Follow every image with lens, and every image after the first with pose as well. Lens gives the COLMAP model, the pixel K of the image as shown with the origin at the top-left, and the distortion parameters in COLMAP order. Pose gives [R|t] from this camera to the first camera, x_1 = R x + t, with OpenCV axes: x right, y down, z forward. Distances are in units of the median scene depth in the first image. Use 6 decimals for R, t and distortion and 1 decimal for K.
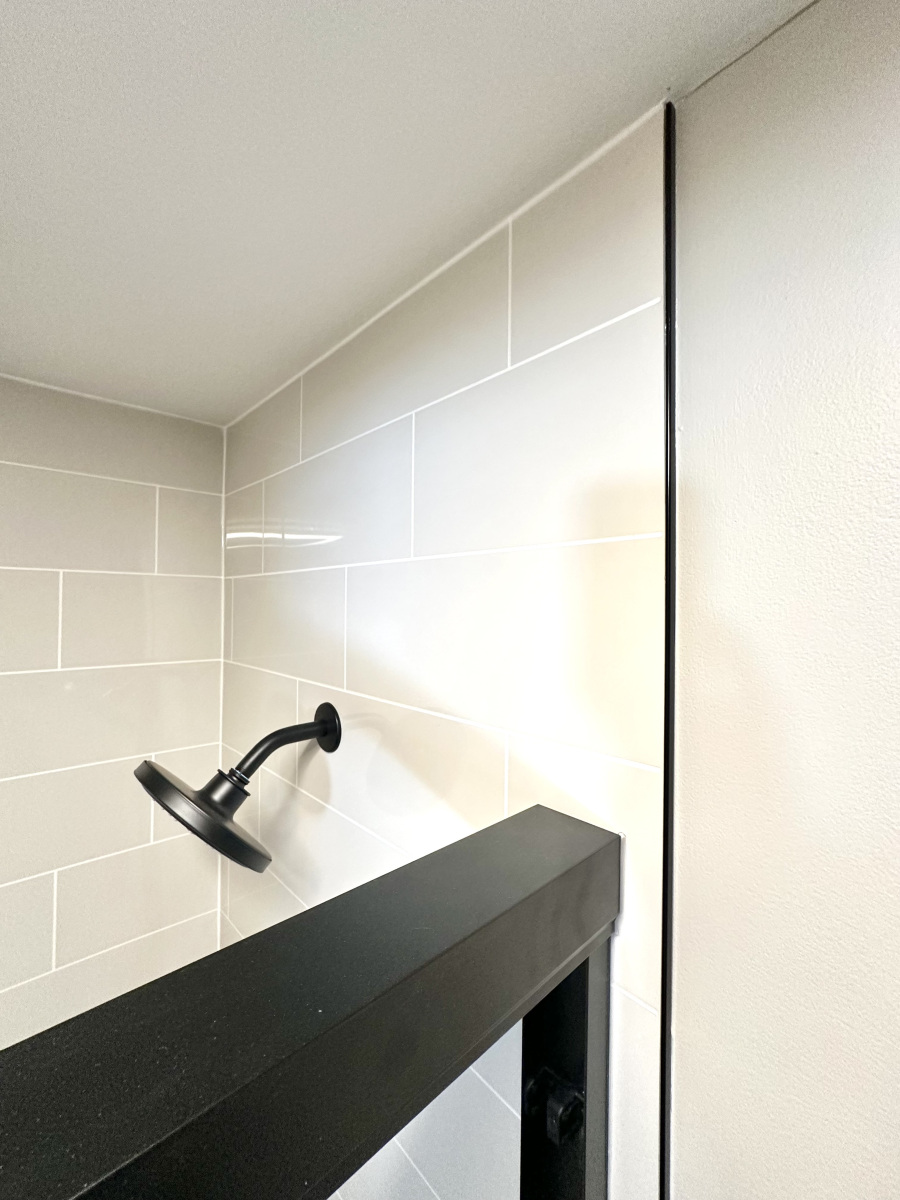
lens RADIAL K [[480.0, 0, 446.7], [0, 480.0, 598.6], [0, 0, 1]] dist [-0.001646, -0.000543]
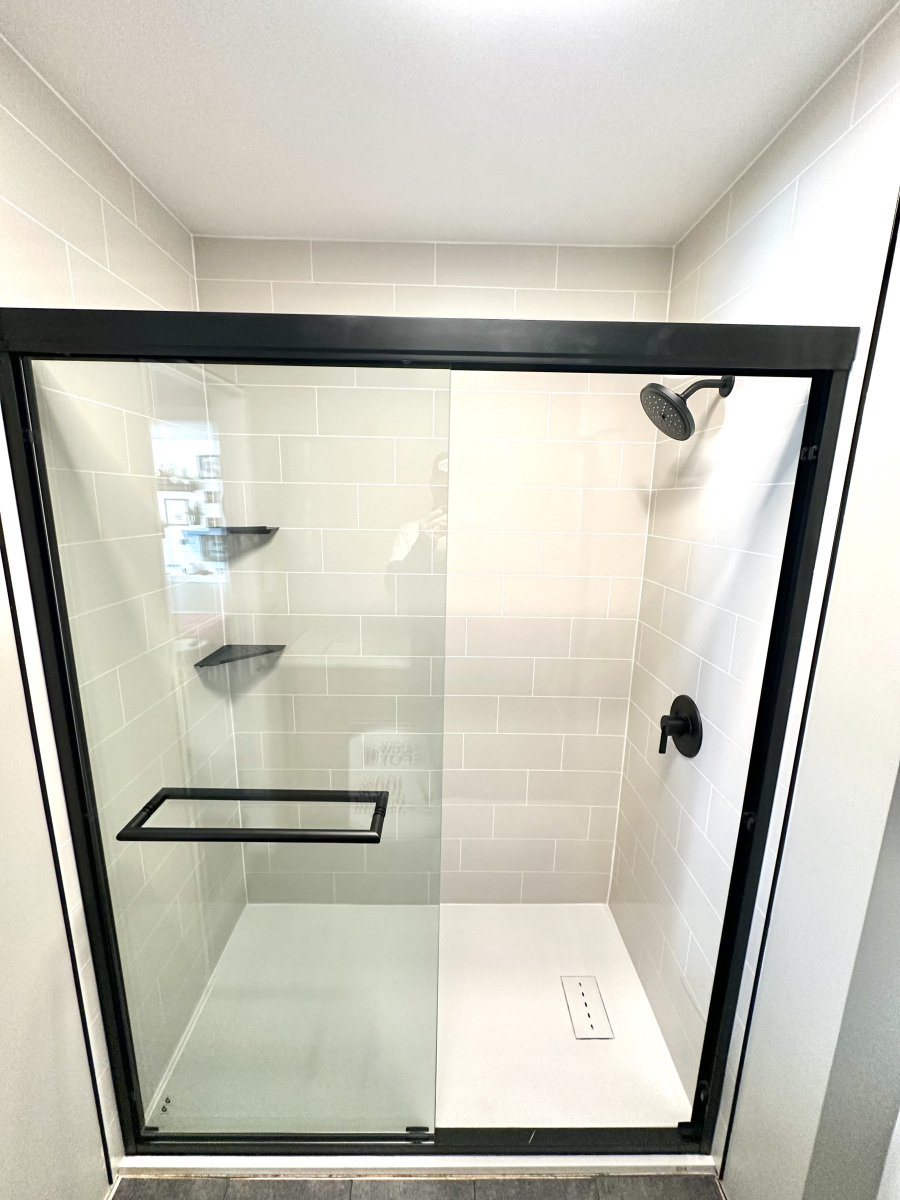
lens RADIAL K [[480.0, 0, 452.2], [0, 480.0, 597.0], [0, 0, 1]] dist [-0.001646, -0.000543]
pose [[0.740919, 0.136916, -0.657489, 0.322575], [-0.002308, 0.979512, 0.201373, 0.716863], [0.671590, -0.147683, 0.726056, -1.287537]]
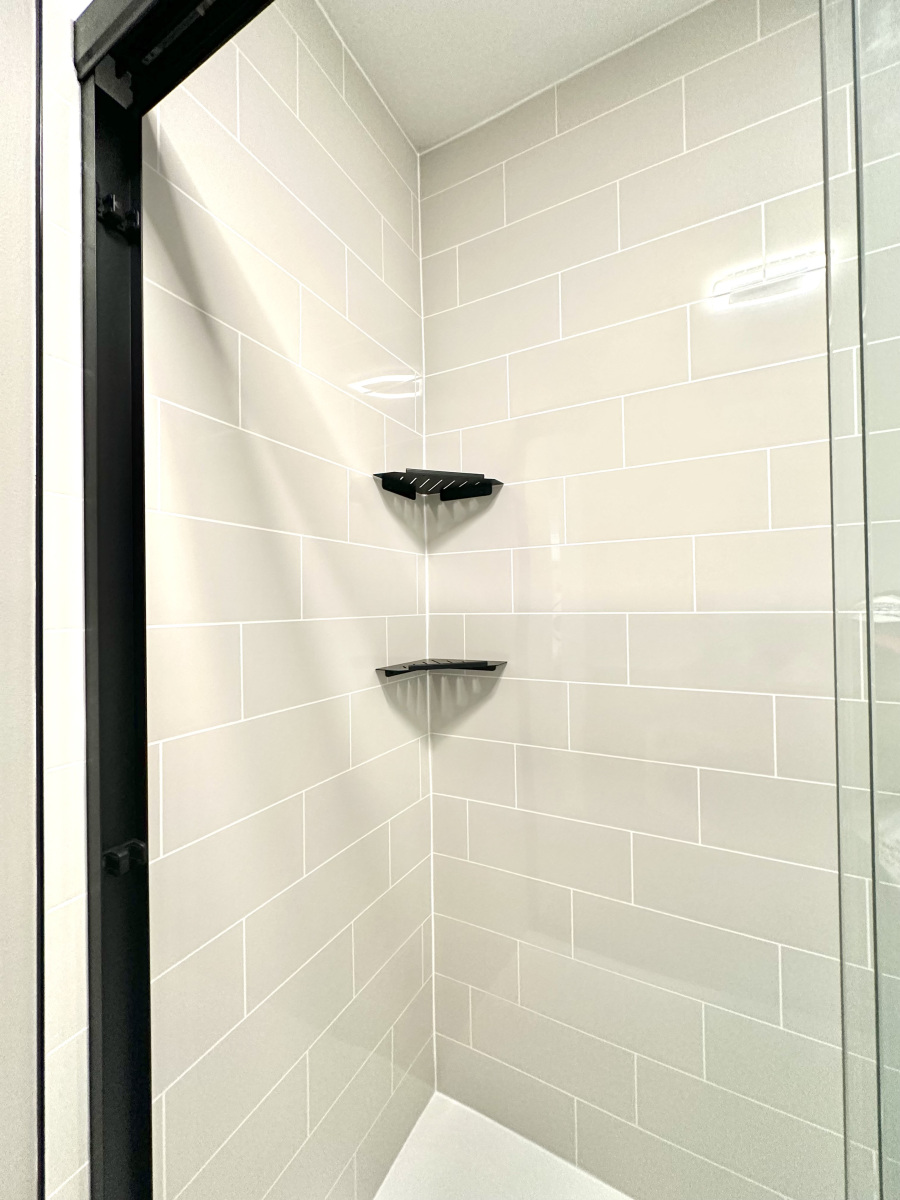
lens RADIAL K [[480.0, 0, 449.6], [0, 480.0, 594.7], [0, 0, 1]] dist [-0.001646, -0.000543]
pose [[0.312621, -0.030721, -0.949381, -0.541153], [0.030625, 0.999283, -0.022251, 1.347682], [0.949384, -0.022119, 0.313337, -0.711625]]
